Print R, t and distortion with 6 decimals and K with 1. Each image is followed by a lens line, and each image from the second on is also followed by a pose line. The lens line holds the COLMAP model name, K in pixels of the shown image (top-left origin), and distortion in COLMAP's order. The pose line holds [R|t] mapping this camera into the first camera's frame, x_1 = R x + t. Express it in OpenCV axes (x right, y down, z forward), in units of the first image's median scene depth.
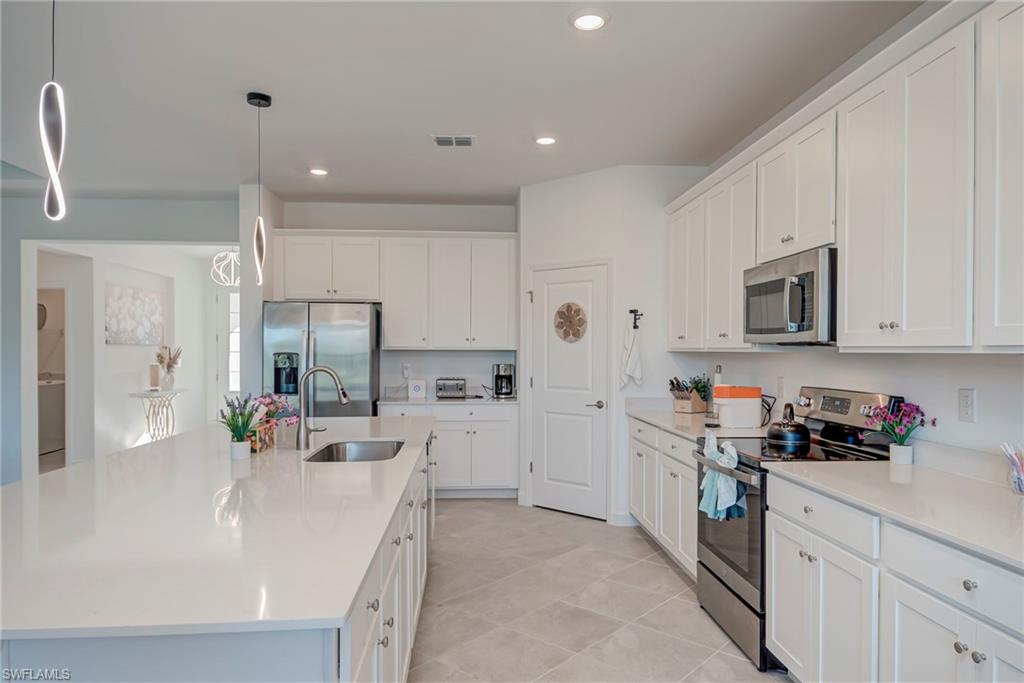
lens RADIAL K [[652.8, 0, 504.2], [0, 652.8, 334.9], [0, 0, 1]] dist [0.005603, -0.000918]
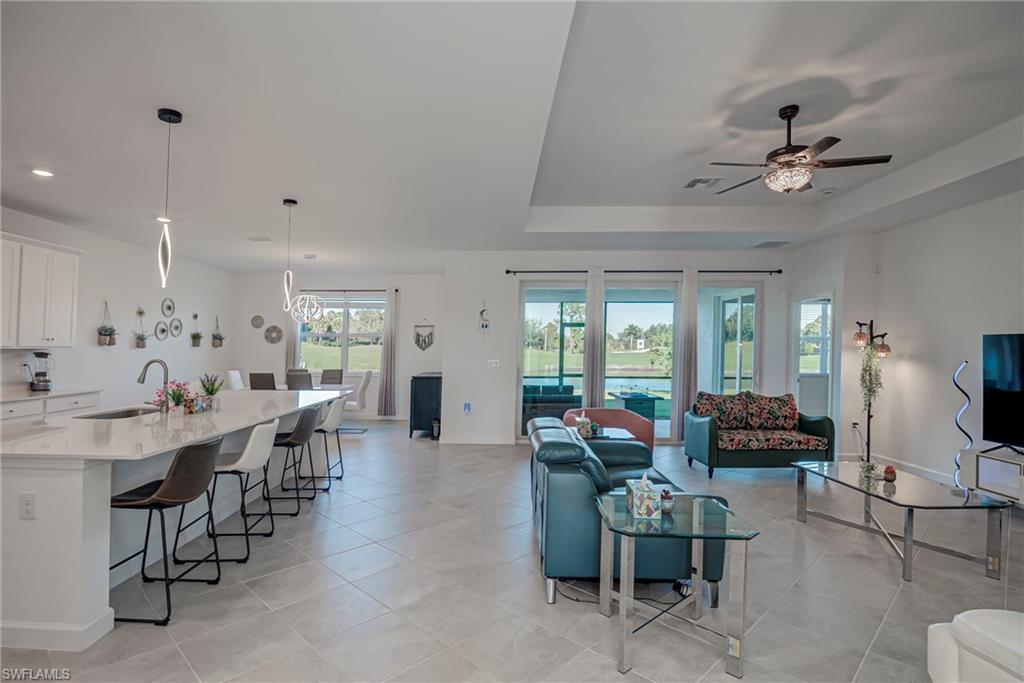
lens RADIAL K [[518.0, 0, 495.5], [0, 518.0, 344.5], [0, 0, 1]] dist [-0.013161, -0.000213]
pose [[-0.997839, -0.003558, 0.065611, -0.862266], [-0.005184, 0.999683, -0.024628, 0.029423], [-0.065503, -0.024915, -0.997541, 1.613421]]
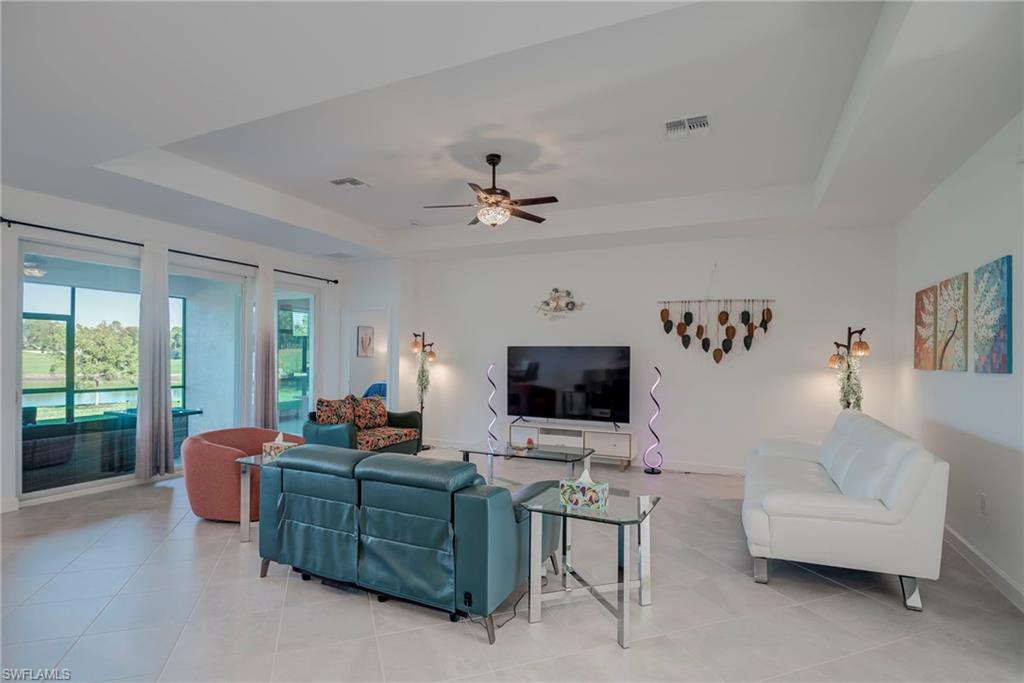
lens RADIAL K [[496.2, 0, 516.0], [0, 496.2, 359.2], [0, 0, 1]] dist [-0.000474, -0.001125]
pose [[-0.466205, -0.000983, -0.884676, -0.401380], [0.005076, 0.999980, -0.003786, 0.024740], [0.884662, -0.006256, -0.466190, 1.215606]]
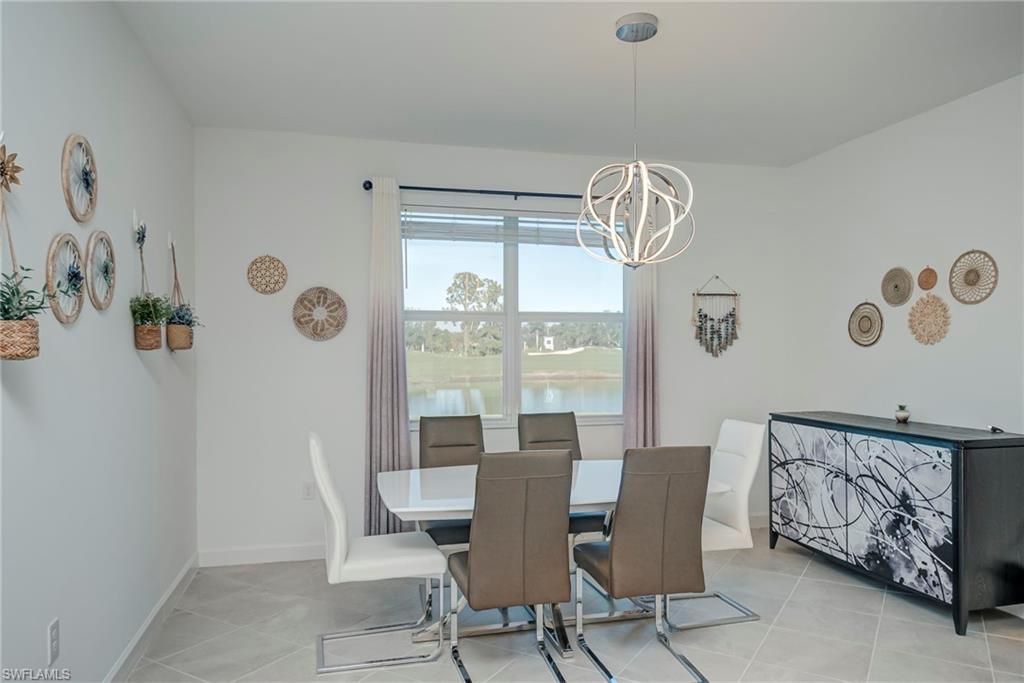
lens RADIAL K [[702.5, 0, 512.0], [0, 702.5, 341.5], [0, 0, 1]] dist [0.002934, 0.000258]
pose [[-0.982058, -0.000719, -0.188577, 0.213823], [0.004820, 0.999570, -0.028912, 0.008407], [0.188516, -0.029302, -0.981633, 0.455606]]
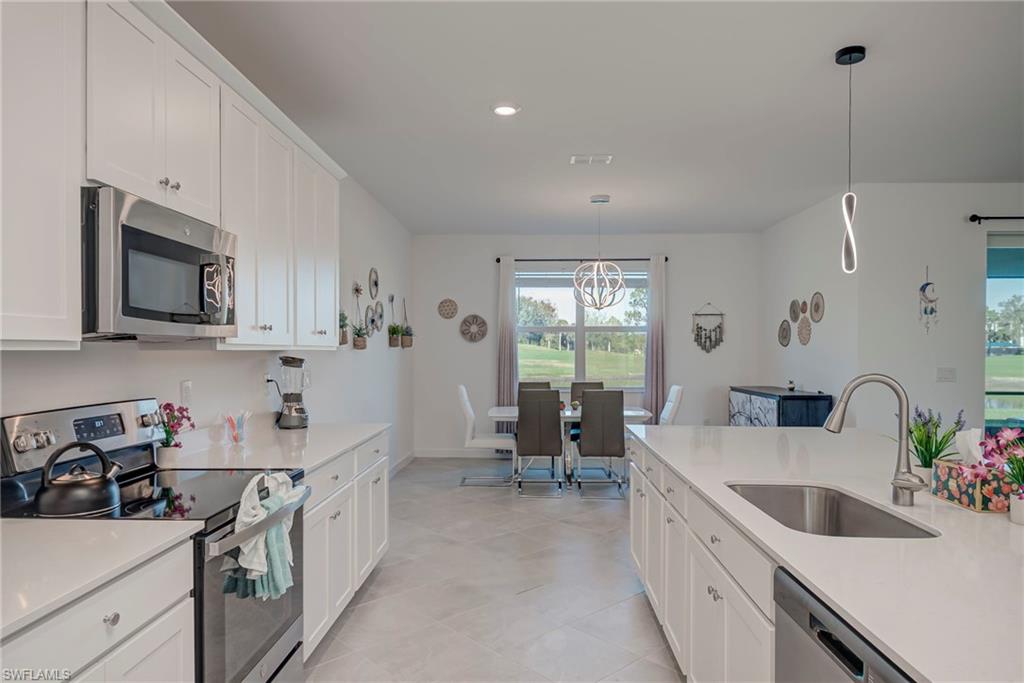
lens RADIAL K [[652.8, 0, 504.2], [0, 652.8, 334.9], [0, 0, 1]] dist [0.005603, -0.000918]
pose [[-0.994793, -0.000069, 0.101913, 0.014585], [-0.004167, 0.999191, -0.039998, 0.027624], [-0.101828, -0.040215, -0.993989, 1.240469]]
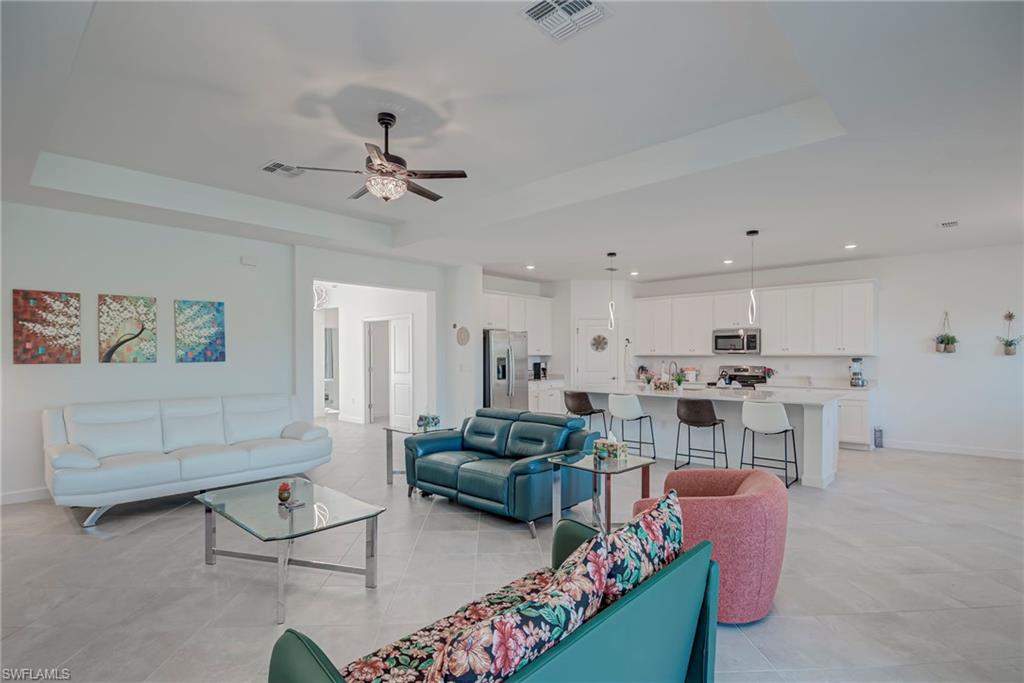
lens RADIAL K [[518.0, 0, 495.5], [0, 518.0, 344.5], [0, 0, 1]] dist [-0.013161, -0.000213]
pose [[0.738041, 0.010311, 0.674677, -1.789703], [-0.010736, 0.999936, -0.003538, -0.005558], [-0.674671, -0.004632, 0.738104, -0.126039]]
